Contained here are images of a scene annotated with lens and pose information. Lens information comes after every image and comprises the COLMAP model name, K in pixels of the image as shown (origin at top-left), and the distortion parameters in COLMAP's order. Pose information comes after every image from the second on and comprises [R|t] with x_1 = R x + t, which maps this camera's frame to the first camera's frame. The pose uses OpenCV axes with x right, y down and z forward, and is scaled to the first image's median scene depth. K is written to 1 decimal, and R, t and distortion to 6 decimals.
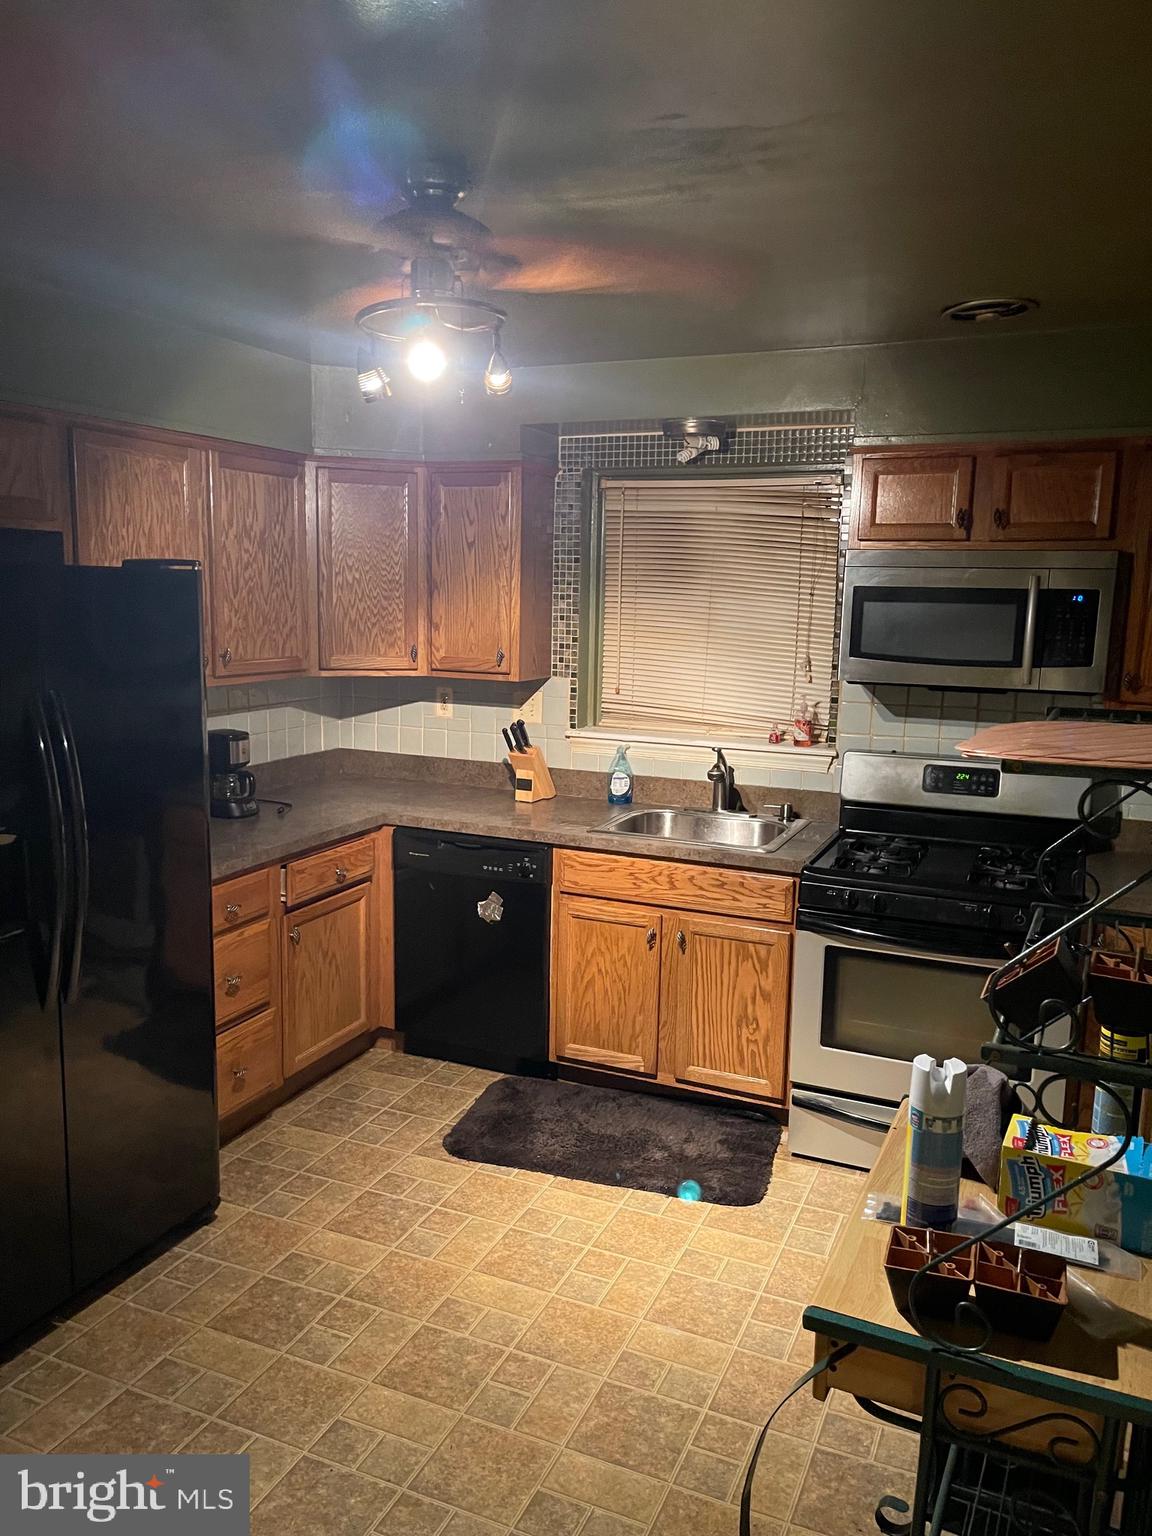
lens RADIAL K [[1151.2, 0, 576.0], [0, 1151.2, 768.0], [0, 0, 1]] dist [0.076348, -0.102890]
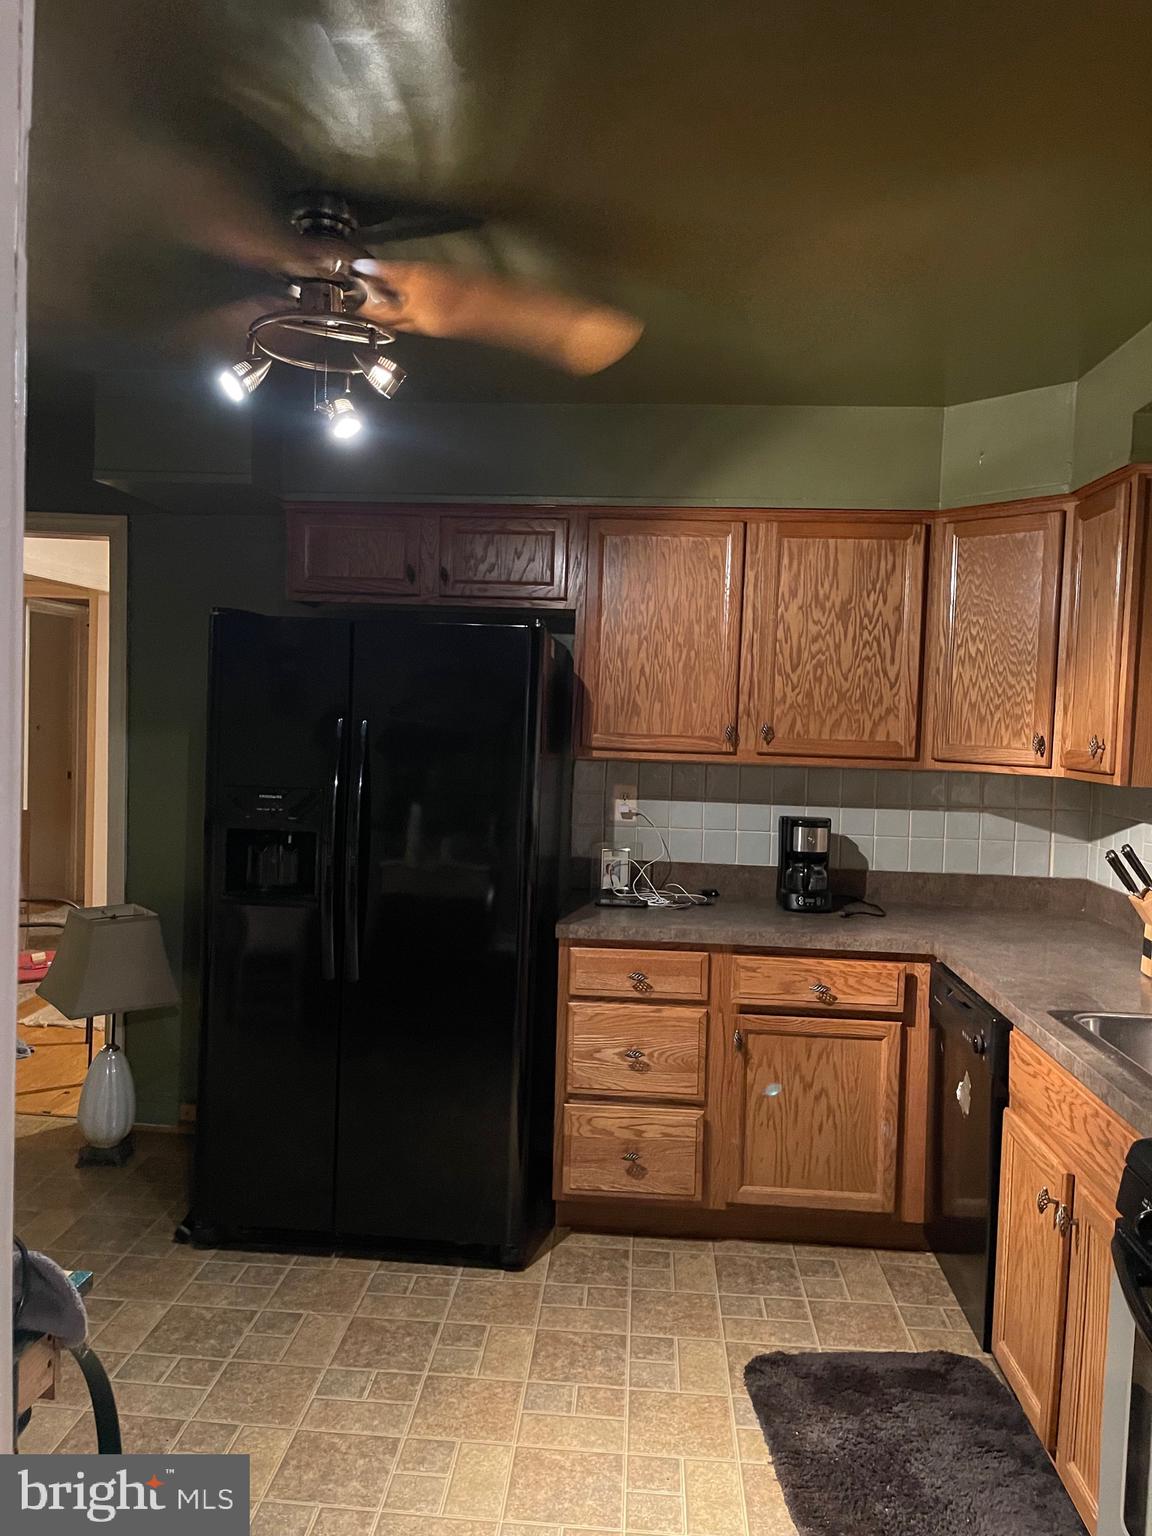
lens RADIAL K [[1151.2, 0, 576.0], [0, 1151.2, 768.0], [0, 0, 1]] dist [0.076348, -0.102890]
pose [[0.344315, 0.030615, -0.938355, 0.510876], [-0.172349, 0.984544, -0.031119, -0.010710], [0.922899, 0.172439, 0.344270, 0.515110]]
